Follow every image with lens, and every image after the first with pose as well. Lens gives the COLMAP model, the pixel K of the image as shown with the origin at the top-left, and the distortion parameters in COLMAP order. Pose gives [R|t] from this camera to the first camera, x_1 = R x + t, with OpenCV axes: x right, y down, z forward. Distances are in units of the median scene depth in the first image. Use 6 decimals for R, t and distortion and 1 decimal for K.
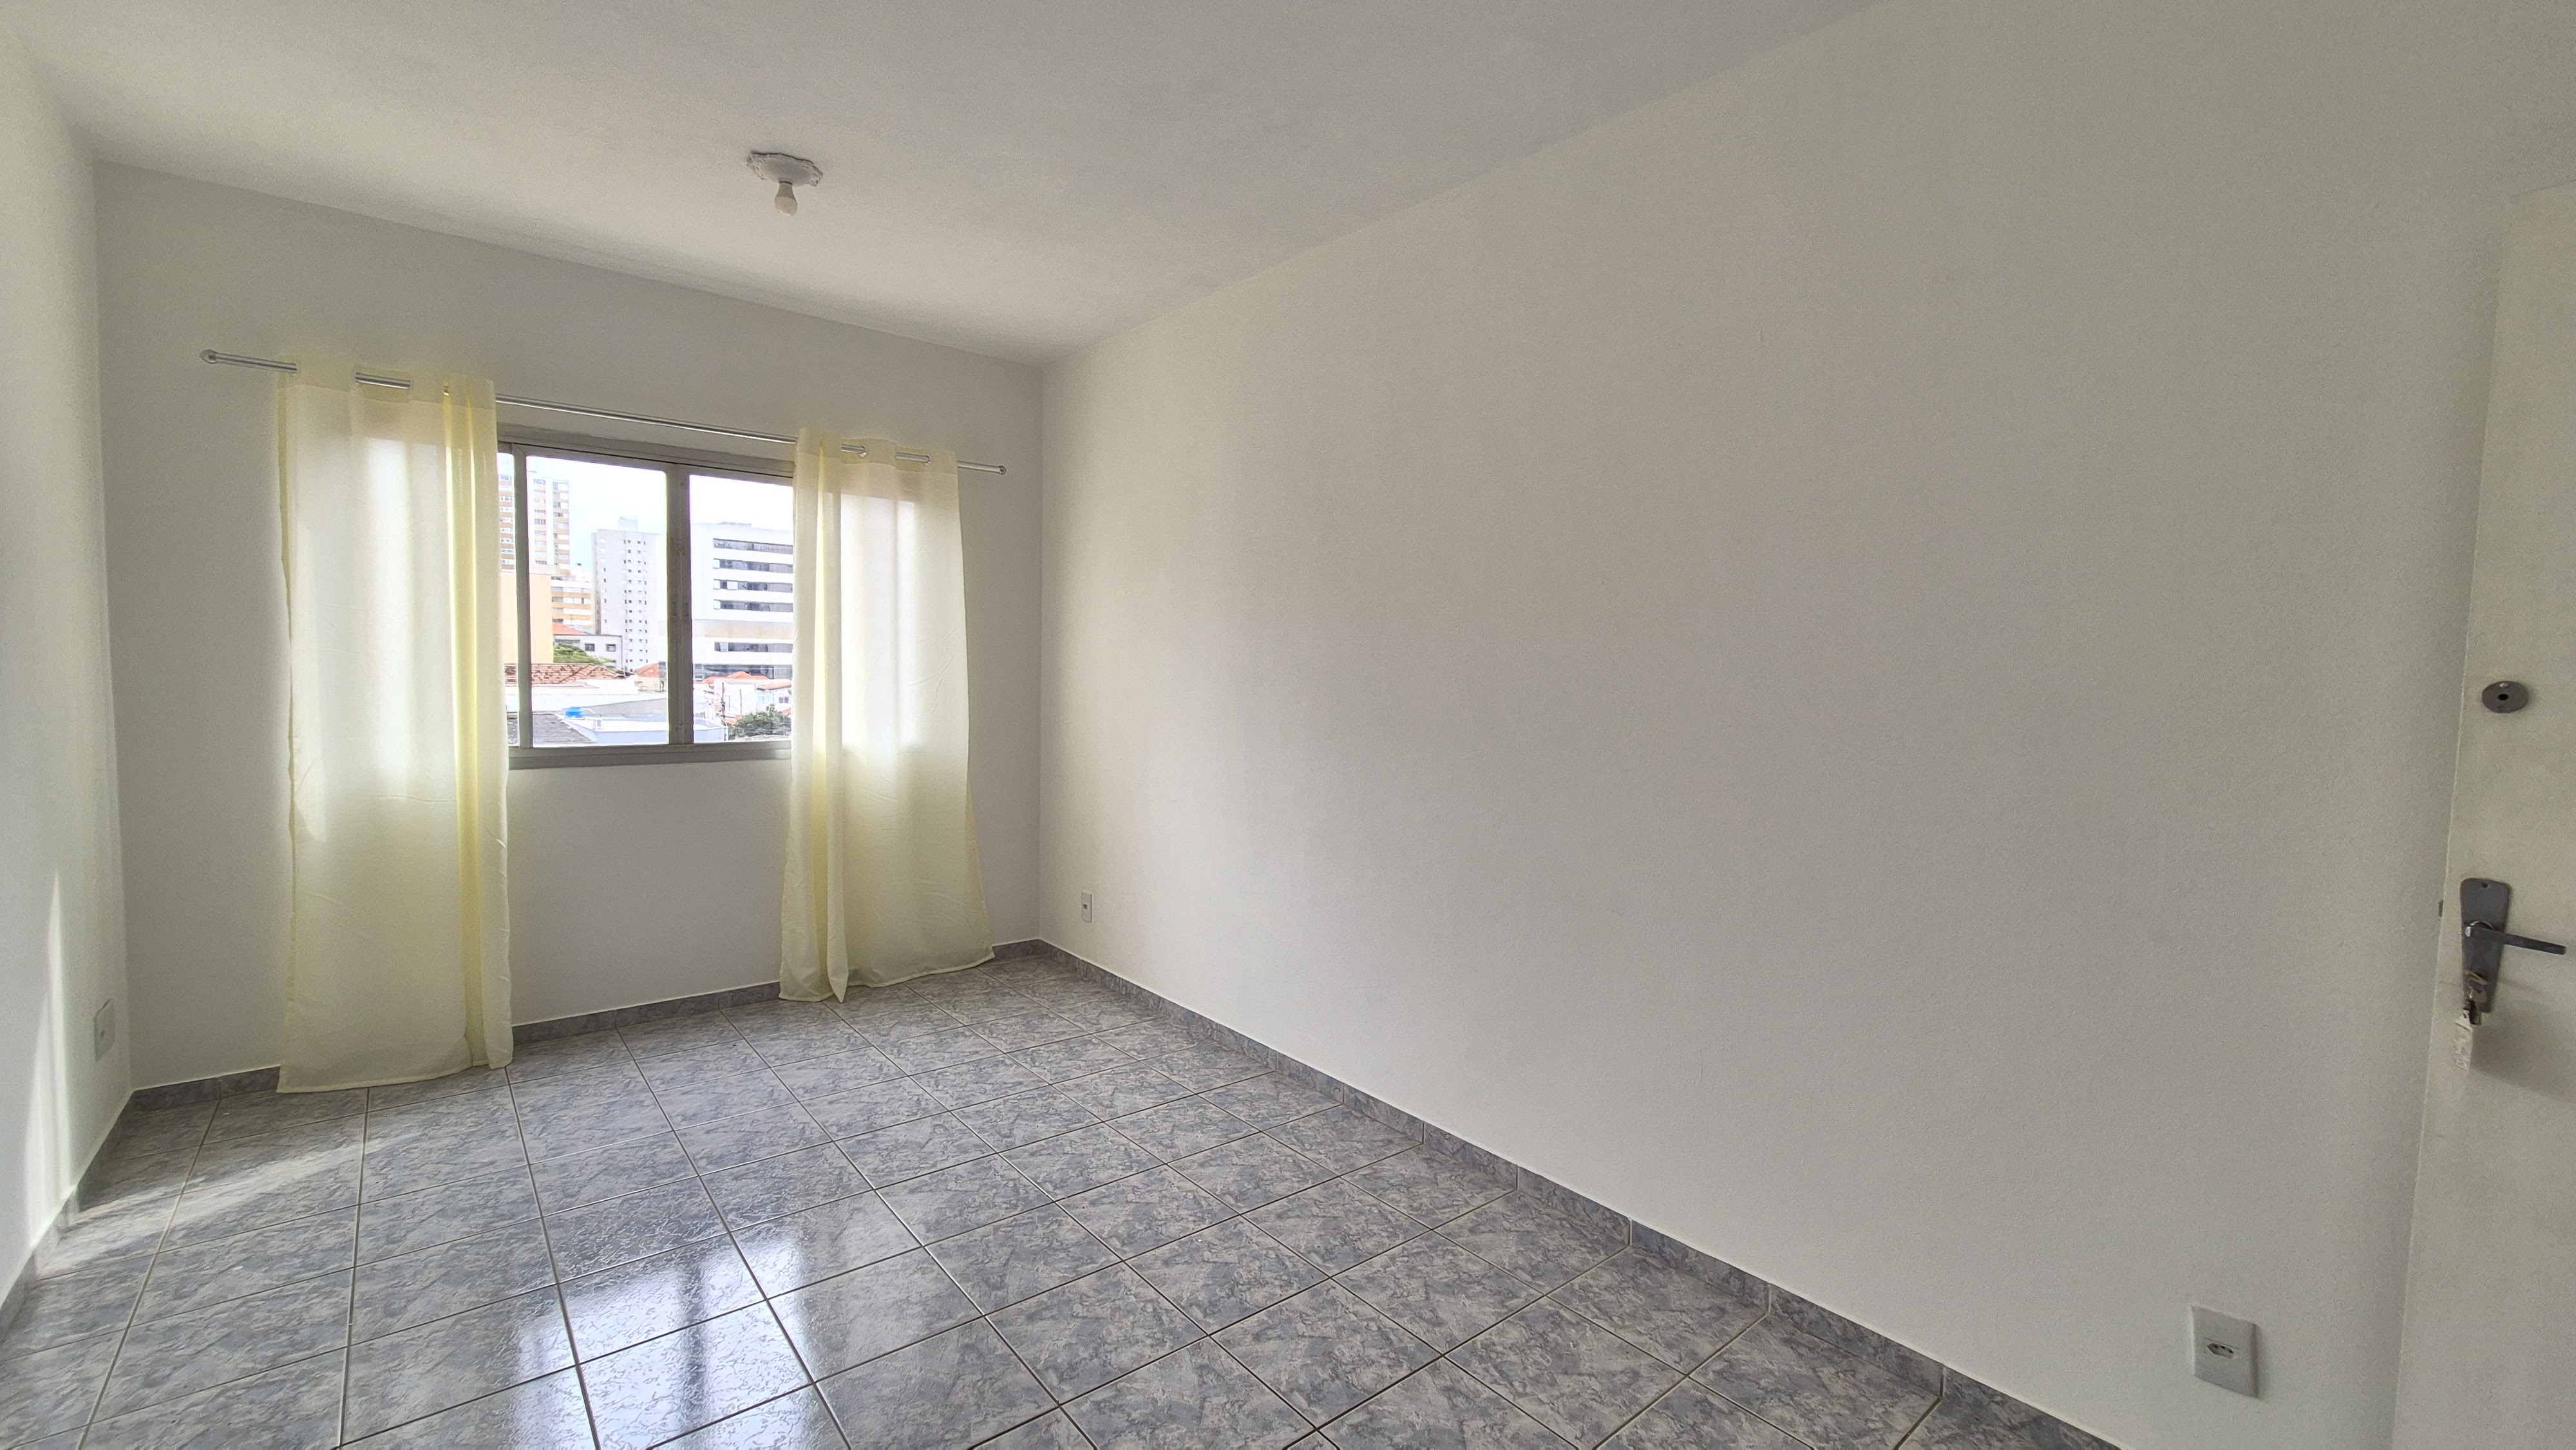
lens RADIAL K [[1055.3, 0, 1284.1], [0, 1055.3, 735.0], [0, 0, 1]] dist [-0.000900, 0.002017]
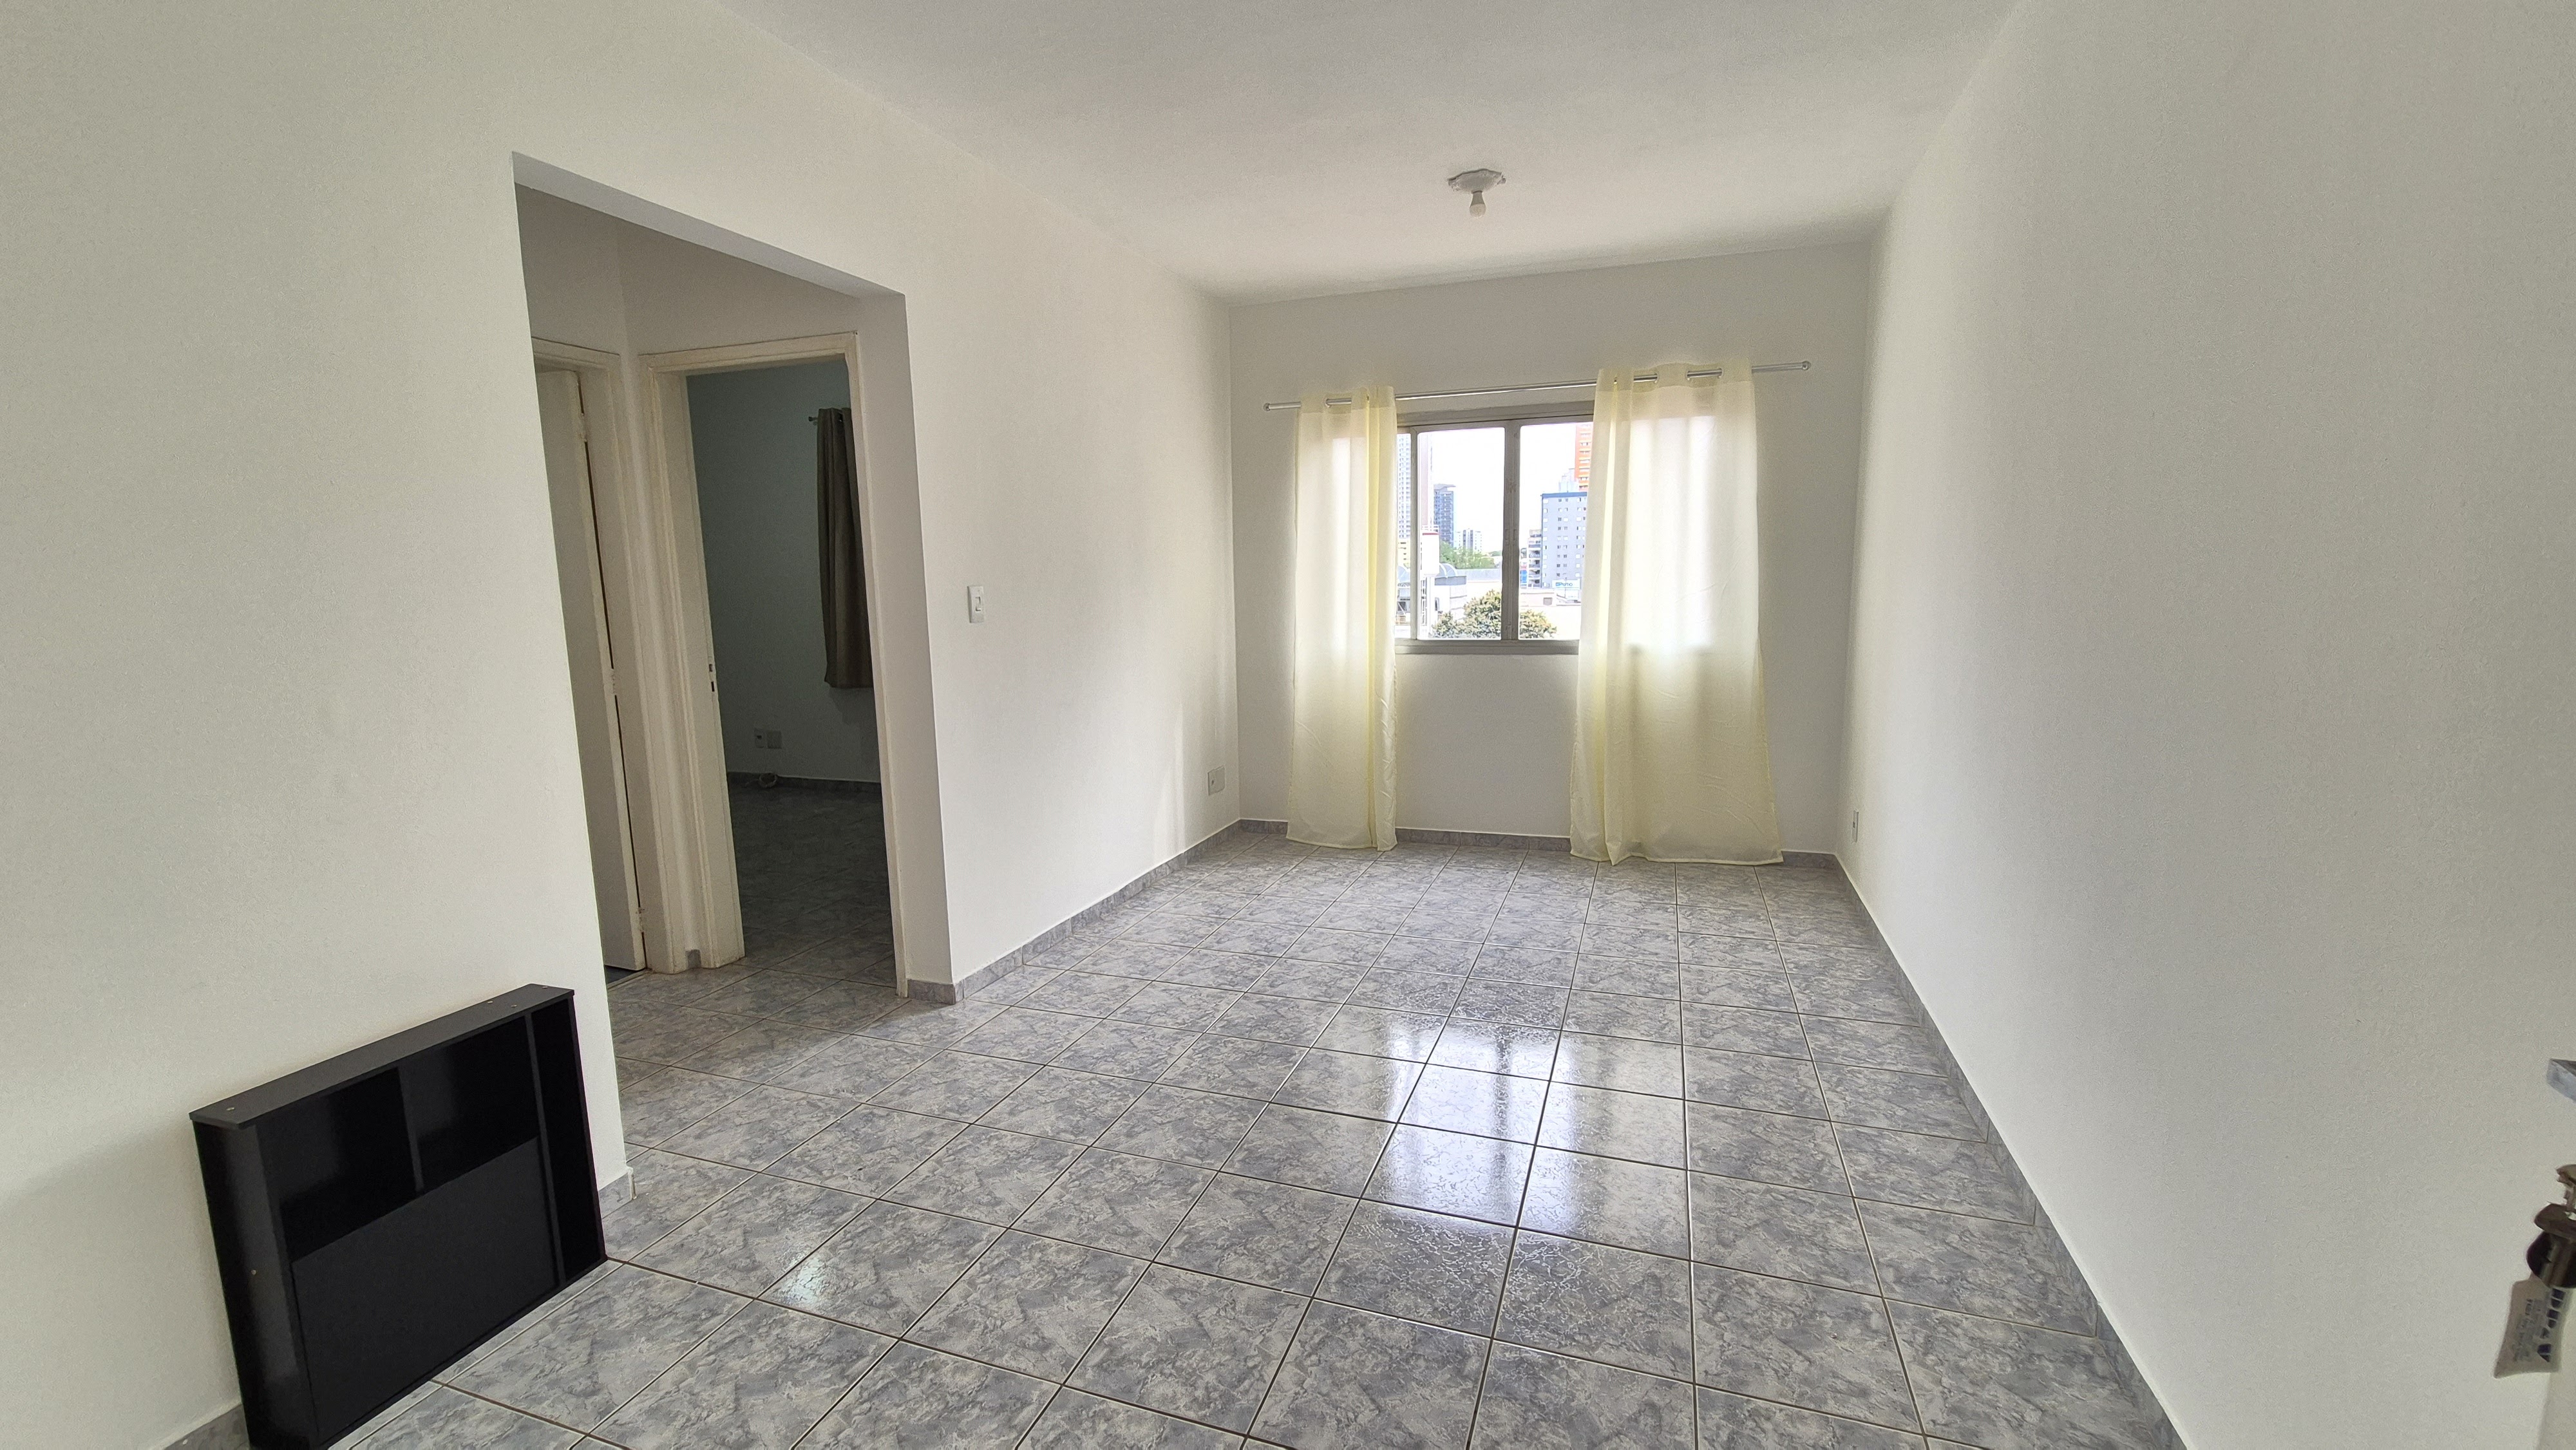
lens RADIAL K [[1055.3, 0, 1283.8], [0, 1055.3, 731.5], [0, 0, 1]] dist [-0.000900, 0.002017]
pose [[0.509661, 0.093090, -0.855325, 0.407624], [-0.028168, 0.995402, 0.091551, 0.009814], [0.859914, -0.022567, 0.509940, 0.100398]]
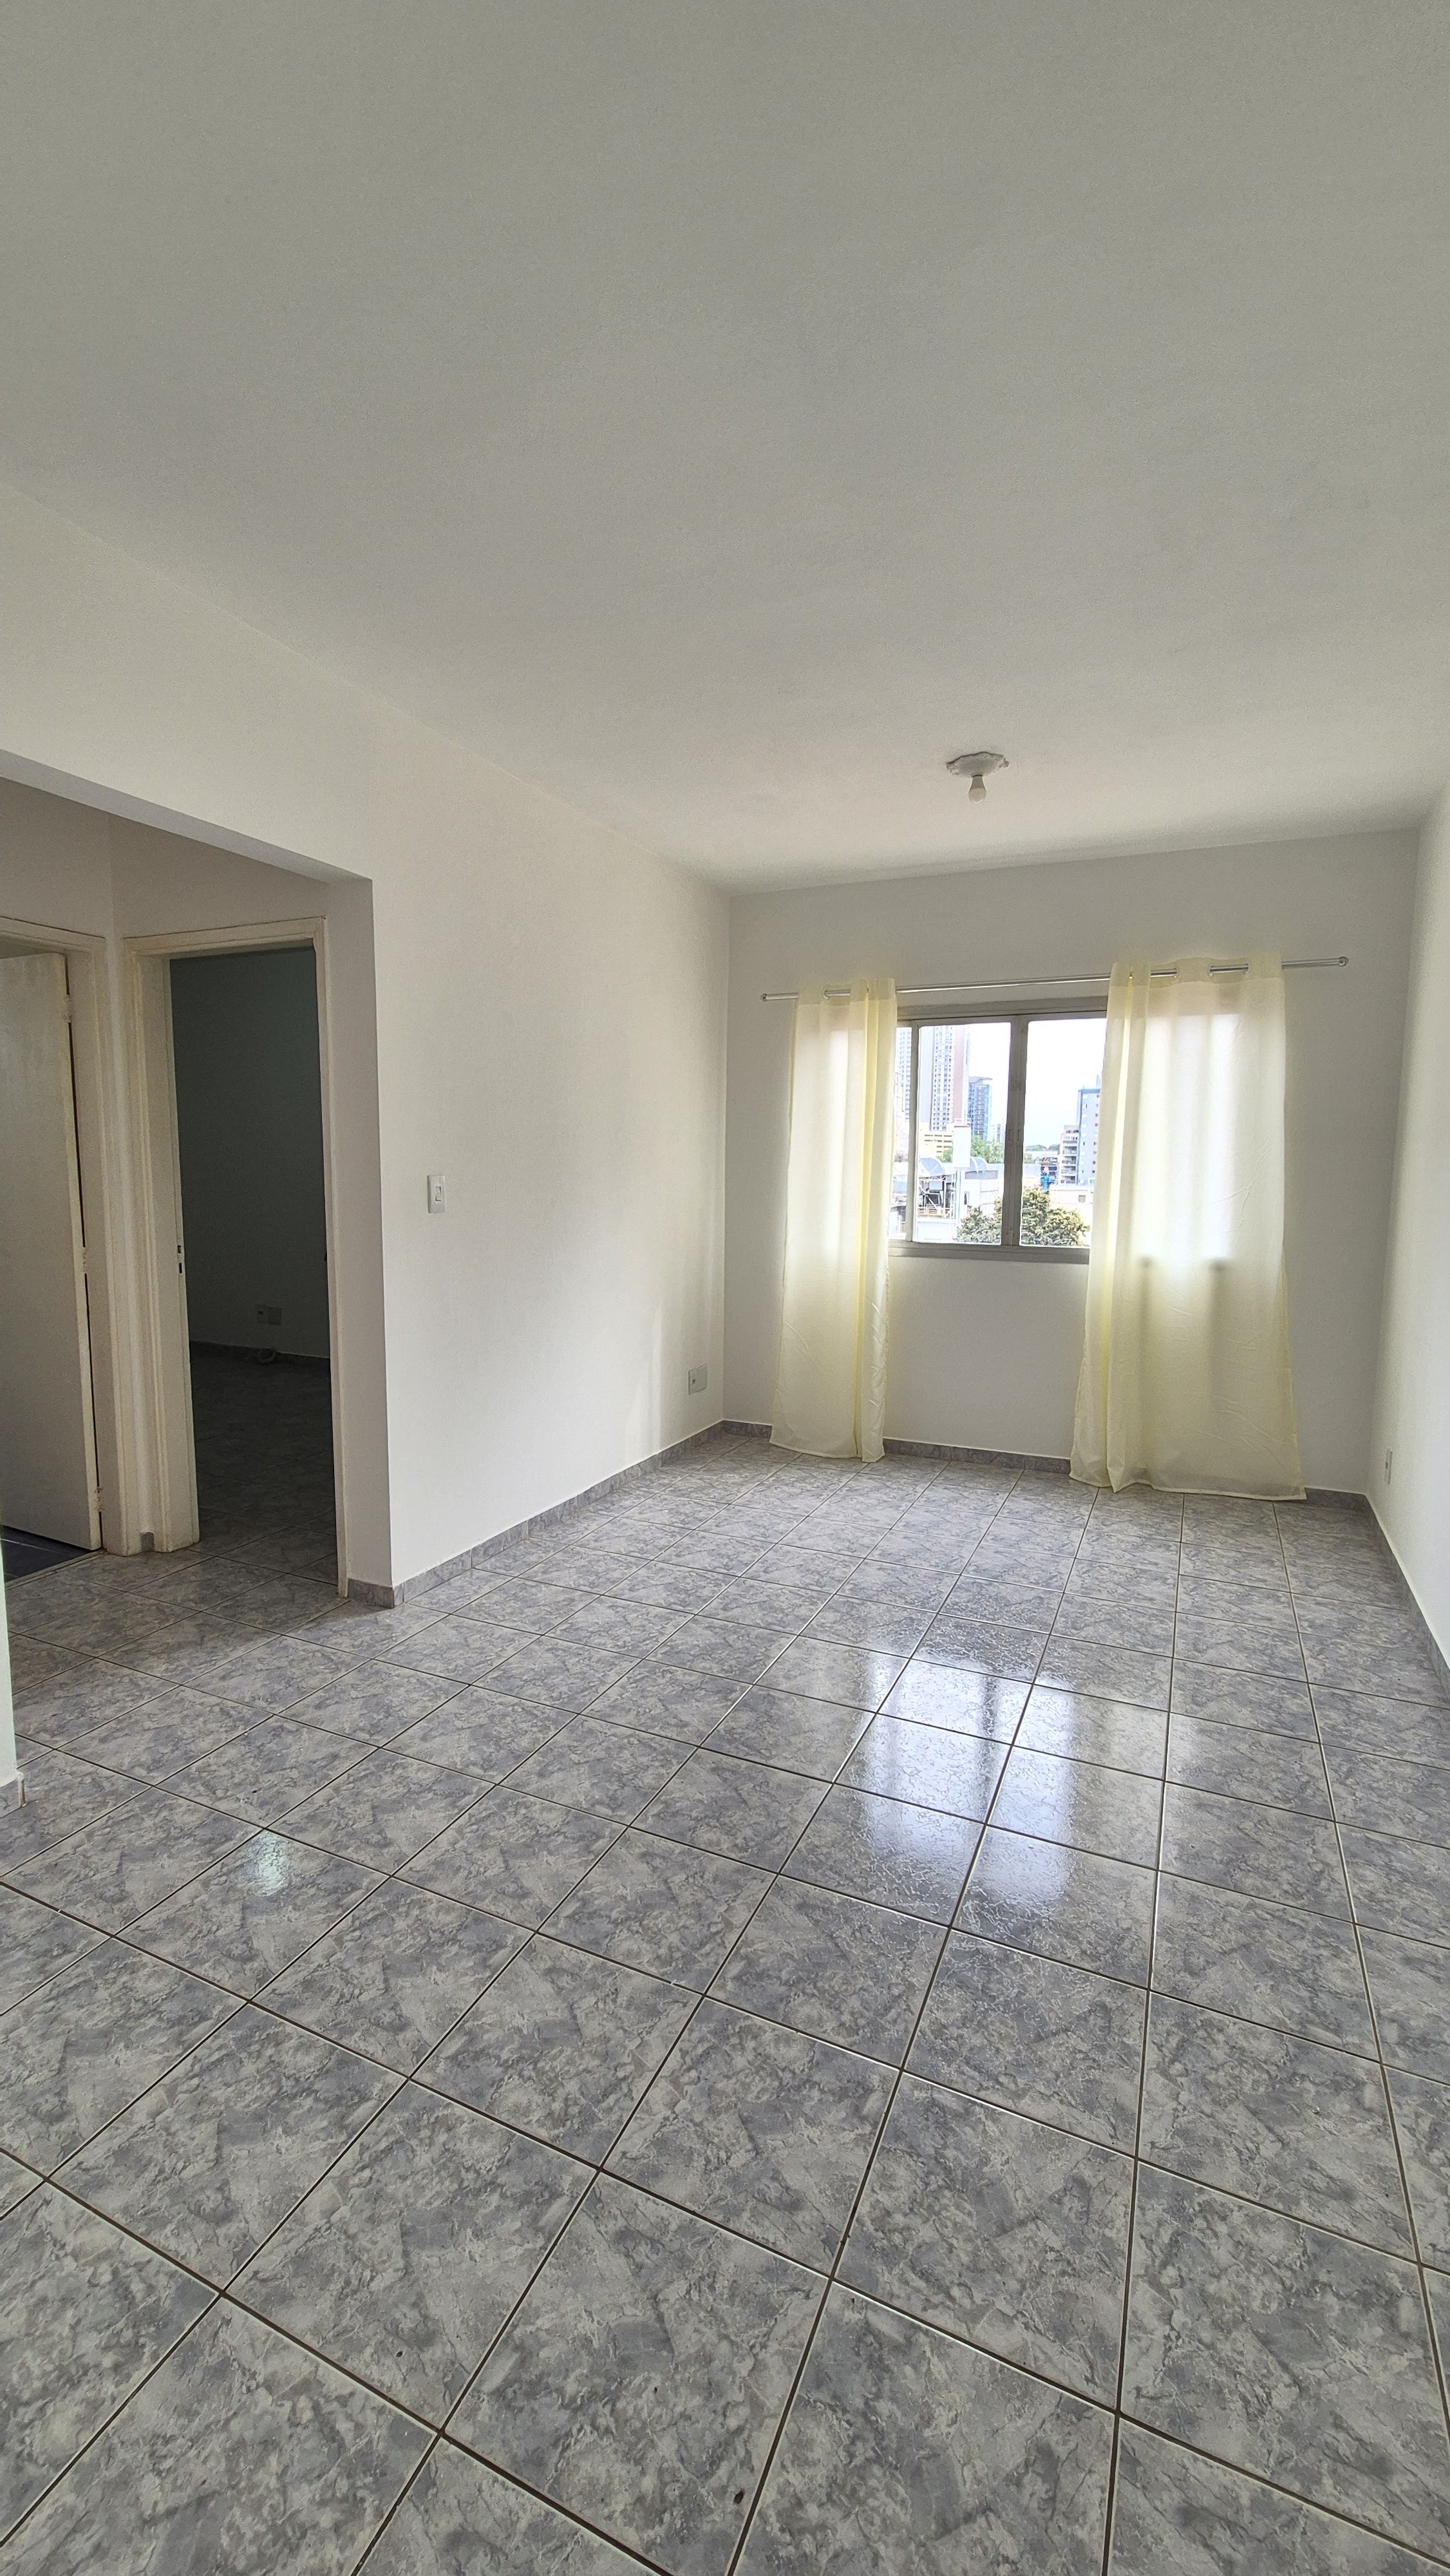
lens RADIAL K [[1055.3, 0, 714.7], [0, 1055.3, 1282.7], [0, 0, 1]] dist [-0.000900, 0.002017]
pose [[0.428611, 0.081996, -0.899761, 0.387234], [-0.060876, 0.996231, 0.061789, -0.003191], [0.901436, 0.028291, 0.431987, 0.166363]]
